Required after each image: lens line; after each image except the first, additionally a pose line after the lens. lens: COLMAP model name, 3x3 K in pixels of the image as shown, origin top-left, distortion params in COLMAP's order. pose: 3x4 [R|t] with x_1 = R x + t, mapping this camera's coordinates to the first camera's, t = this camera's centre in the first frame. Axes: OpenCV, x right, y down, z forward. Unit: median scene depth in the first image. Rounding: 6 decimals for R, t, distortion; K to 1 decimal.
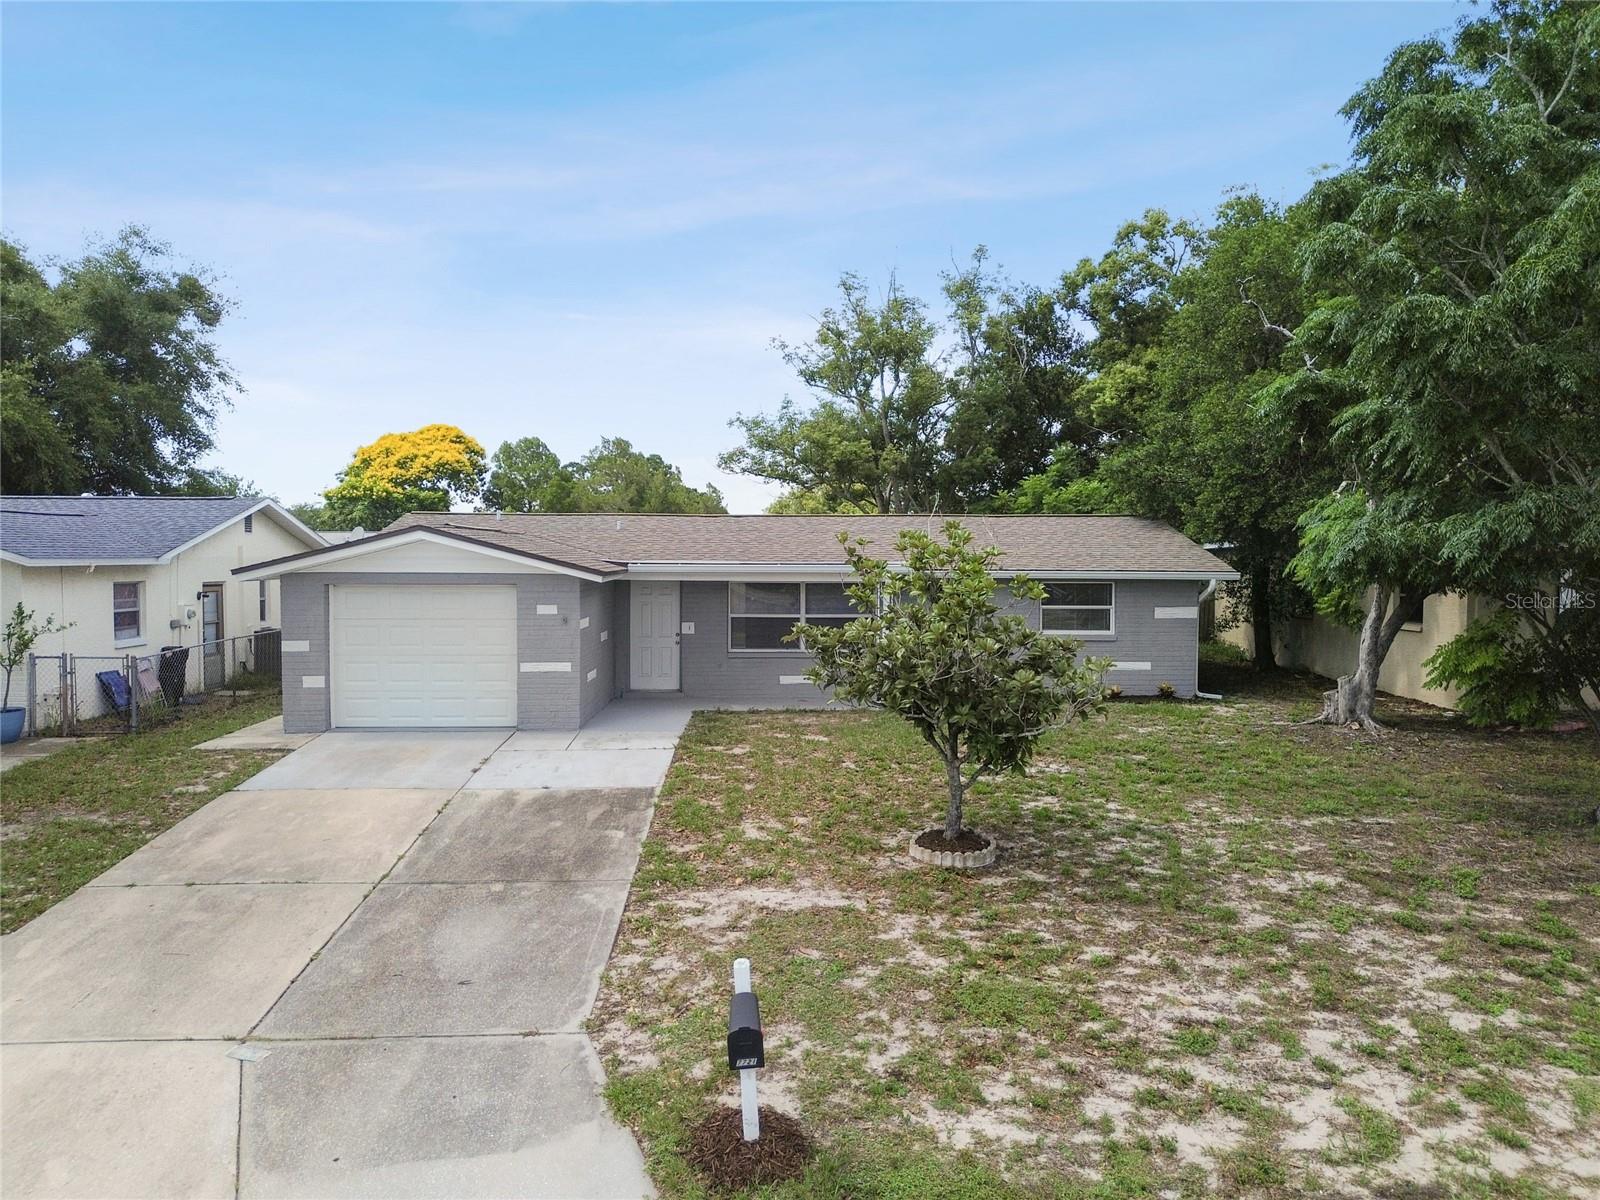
lens RADIAL K [[1136.4, 0, 801.7], [0, 1136.4, 599.0], [0, 0, 1]] dist [0.065569, -0.064191]
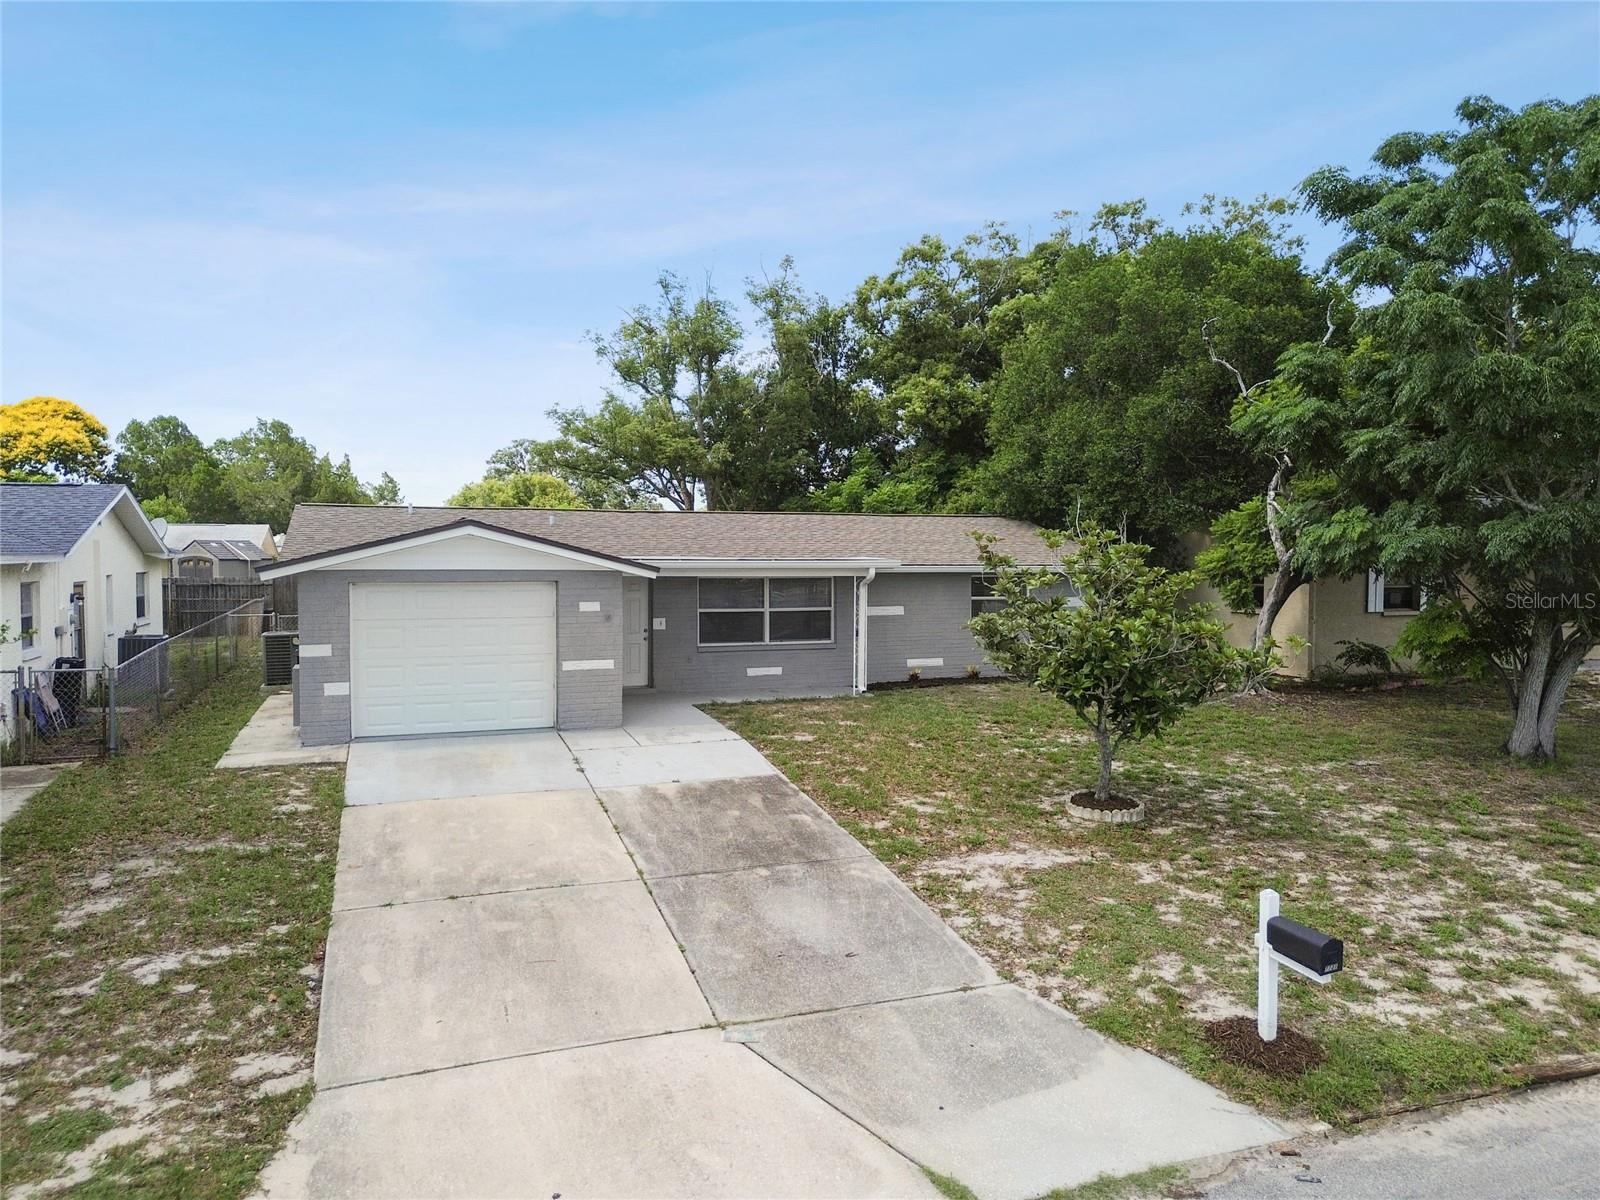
lens RADIAL K [[1136.4, 0, 801.7], [0, 1136.4, 599.0], [0, 0, 1]] dist [0.065569, -0.064191]
pose [[0.946994, -0.013158, 0.320983, -0.390827], [0.011905, 0.999912, 0.005866, -0.000882], [-0.321032, -0.001734, 0.947067, 0.008019]]
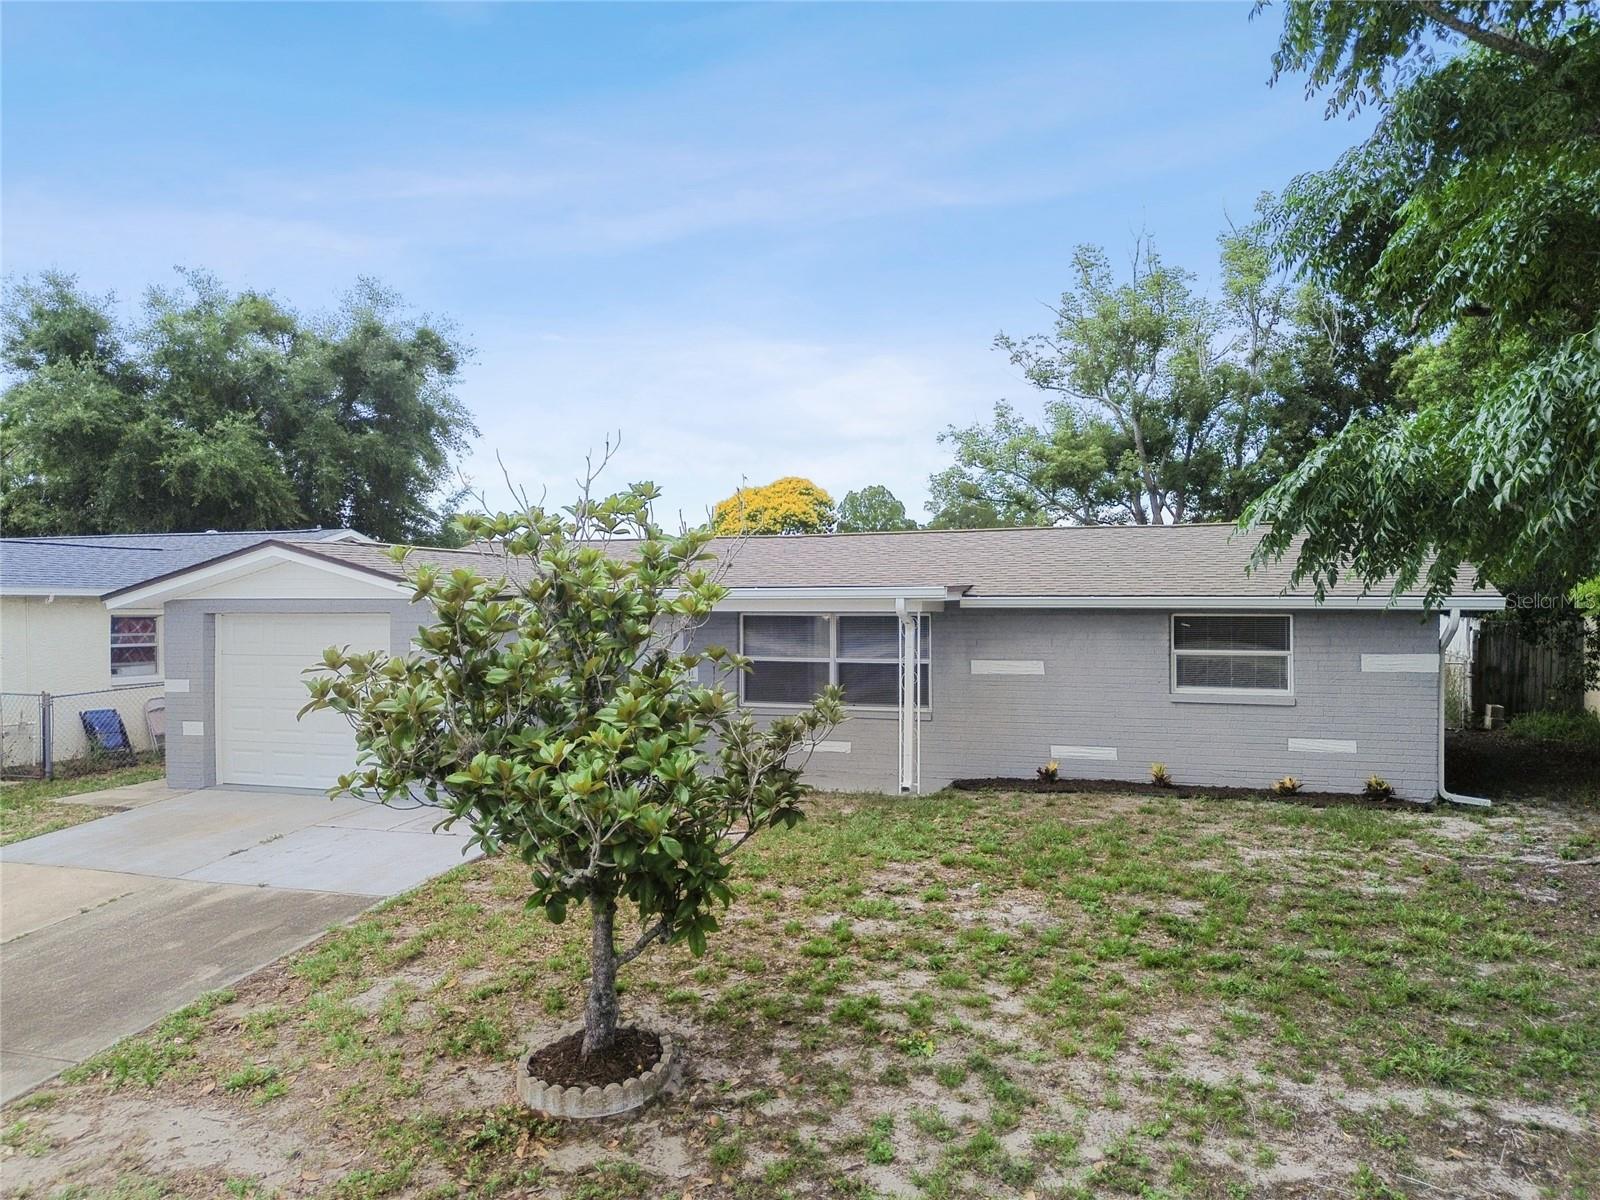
lens RADIAL K [[1137.9, 0, 802.2], [0, 1137.9, 625.8], [0, 0, 1]] dist [0.067734, -0.062033]
pose [[0.935771, 0.001496, -0.352605, 0.316696], [-0.009991, 0.999702, -0.022274, 0.011531], [0.352467, 0.024366, 0.935507, 0.382226]]
